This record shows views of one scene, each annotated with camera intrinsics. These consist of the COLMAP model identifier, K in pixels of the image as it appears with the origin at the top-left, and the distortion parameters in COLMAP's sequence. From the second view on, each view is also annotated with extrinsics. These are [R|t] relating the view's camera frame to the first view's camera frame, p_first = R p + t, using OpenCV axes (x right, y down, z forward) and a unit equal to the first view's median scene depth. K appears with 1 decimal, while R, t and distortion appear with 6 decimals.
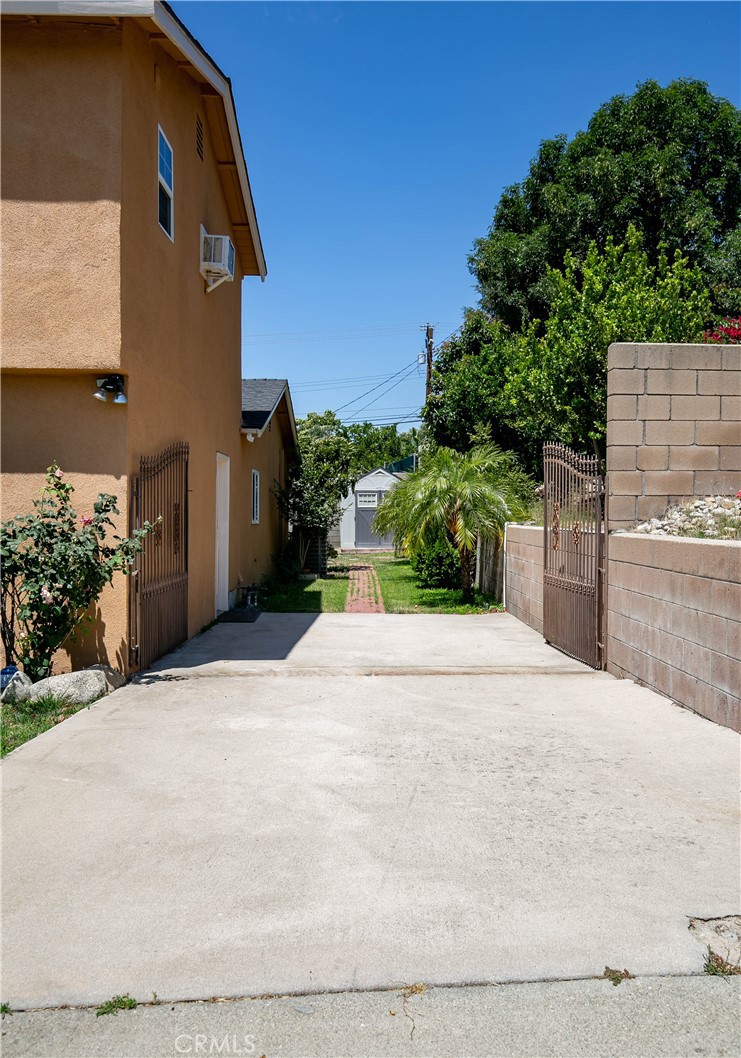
lens RADIAL K [[864.4, 0, 370.5], [0, 864.4, 529.0], [0, 0, 1]] dist [0.009746, 0.000986]
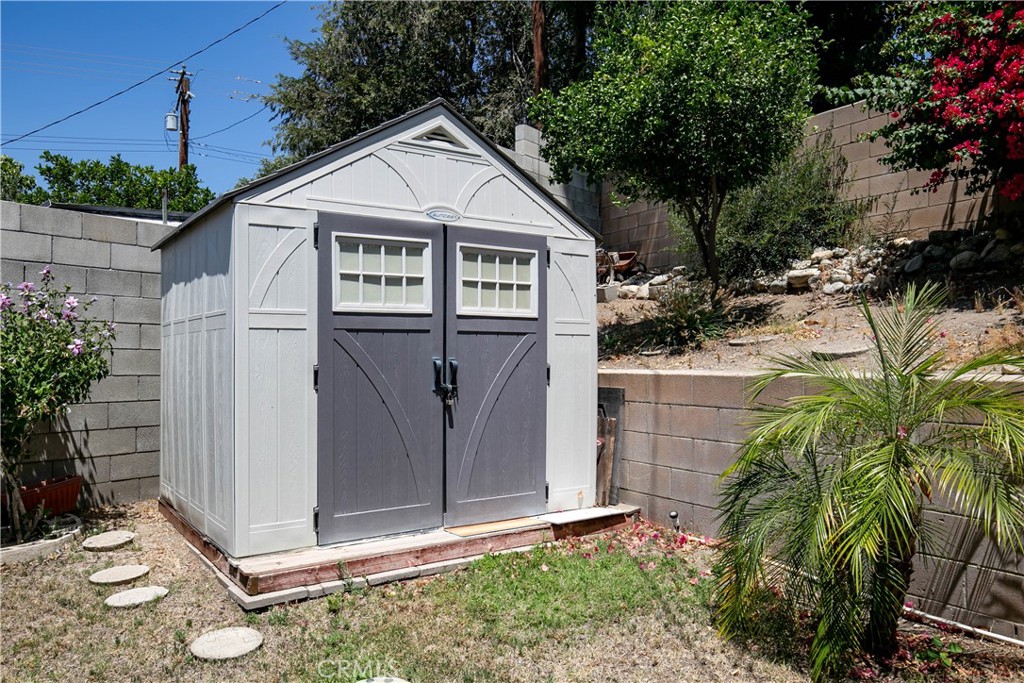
lens RADIAL K [[753.0, 0, 512.0], [0, 753.0, 341.5], [0, 0, 1]] dist [-0.000512, -0.000151]
pose [[0.838387, 0.002112, 0.545072, -0.067747], [0.023663, 0.998909, -0.040268, -0.011746], [-0.544562, 0.046658, 0.837422, 0.852142]]
